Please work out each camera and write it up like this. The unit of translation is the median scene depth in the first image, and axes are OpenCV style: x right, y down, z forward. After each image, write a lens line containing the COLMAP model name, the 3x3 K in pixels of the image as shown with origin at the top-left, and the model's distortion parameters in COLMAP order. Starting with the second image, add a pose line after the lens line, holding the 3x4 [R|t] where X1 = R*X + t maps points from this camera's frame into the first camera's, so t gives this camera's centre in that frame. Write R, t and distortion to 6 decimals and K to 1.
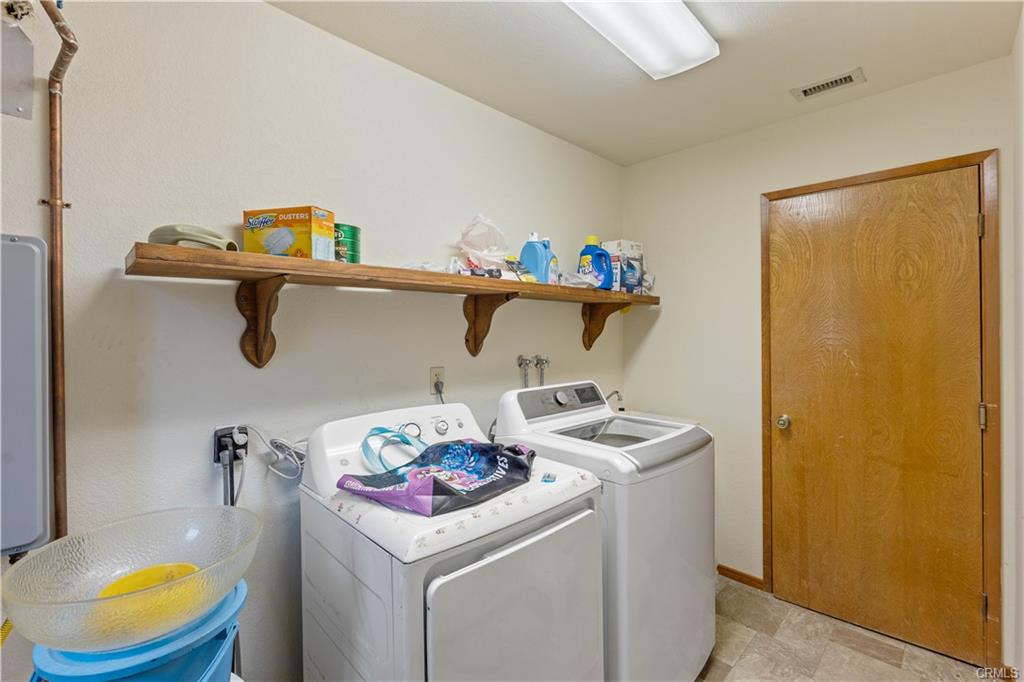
lens RADIAL K [[454.2, 0, 512.8], [0, 454.2, 336.8], [0, 0, 1]] dist [-0.000665, 0.000756]
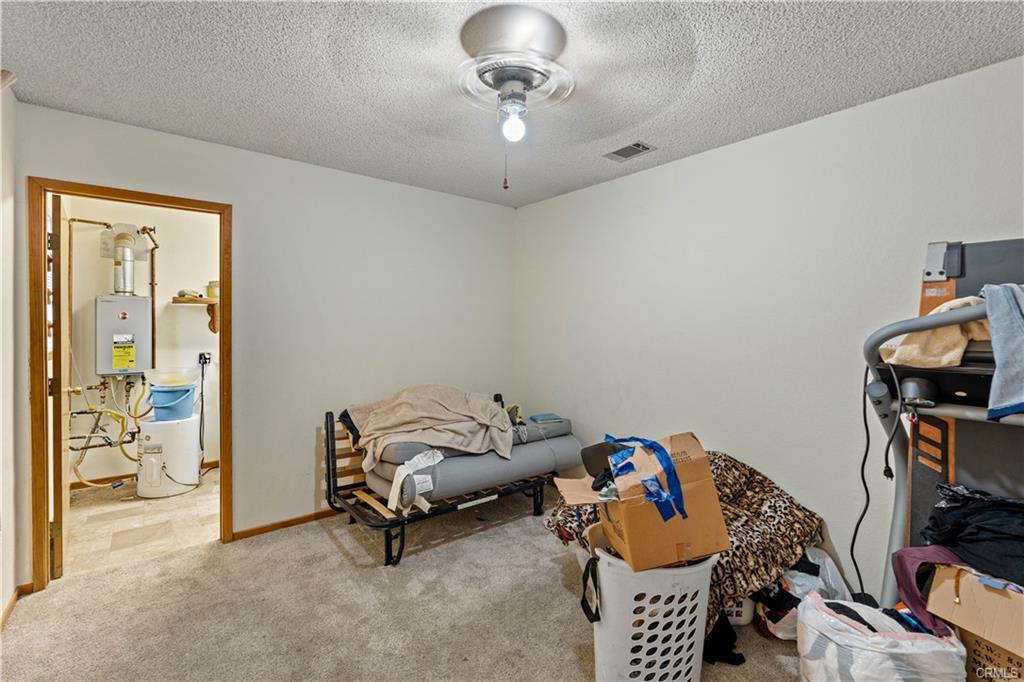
lens RADIAL K [[454.2, 0, 511.6], [0, 454.2, 336.9], [0, 0, 1]] dist [-0.000665, 0.000756]
pose [[0.992484, 0.008401, -0.122088, 2.135651], [-0.007677, 0.999950, 0.006393, 0.069703], [0.122136, -0.005408, 0.992499, -2.110446]]
